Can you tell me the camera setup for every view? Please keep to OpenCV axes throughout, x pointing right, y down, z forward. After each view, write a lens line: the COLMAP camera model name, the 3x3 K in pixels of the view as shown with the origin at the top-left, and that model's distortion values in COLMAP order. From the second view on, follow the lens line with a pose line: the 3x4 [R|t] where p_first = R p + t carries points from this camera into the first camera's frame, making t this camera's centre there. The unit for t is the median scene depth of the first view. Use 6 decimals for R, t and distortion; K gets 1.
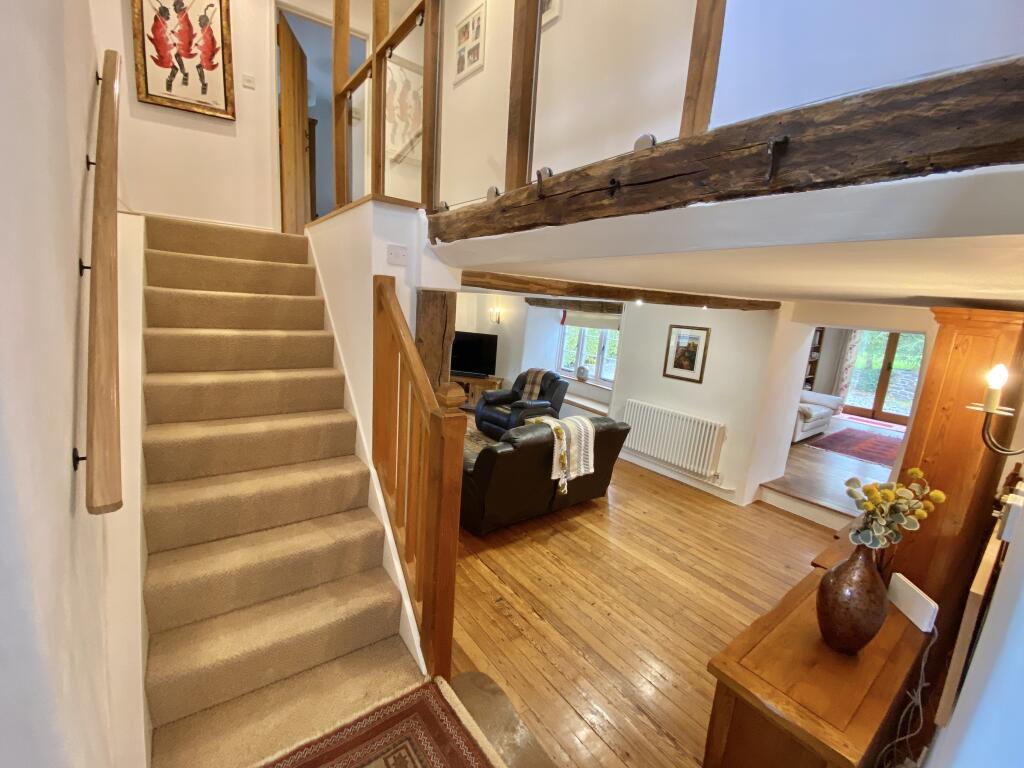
lens RADIAL K [[417.8, 0, 512.0], [0, 417.8, 384.0], [0, 0, 1]] dist [-0.051201, -0.000204]
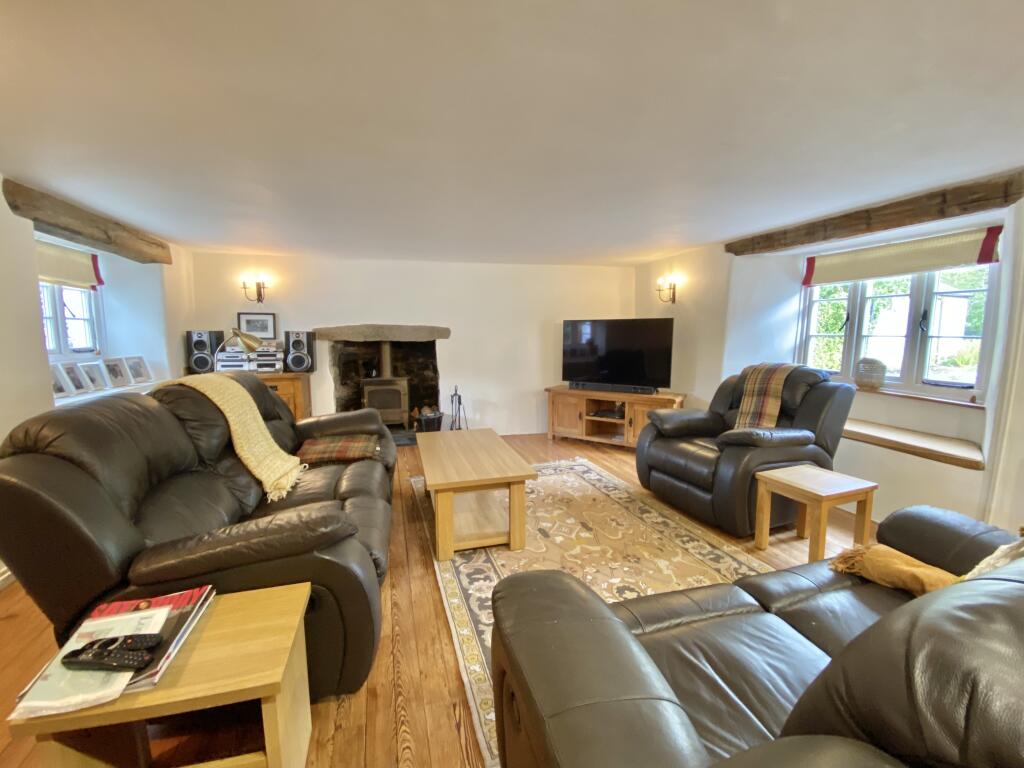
lens RADIAL K [[417.8, 0, 512.0], [0, 417.8, 384.0], [0, 0, 1]] dist [-0.051201, -0.000204]
pose [[0.930632, -0.025468, -0.365069, -0.041589], [-0.007138, 0.996123, -0.087686, 0.029312], [0.365887, 0.084210, 0.926842, 0.461360]]
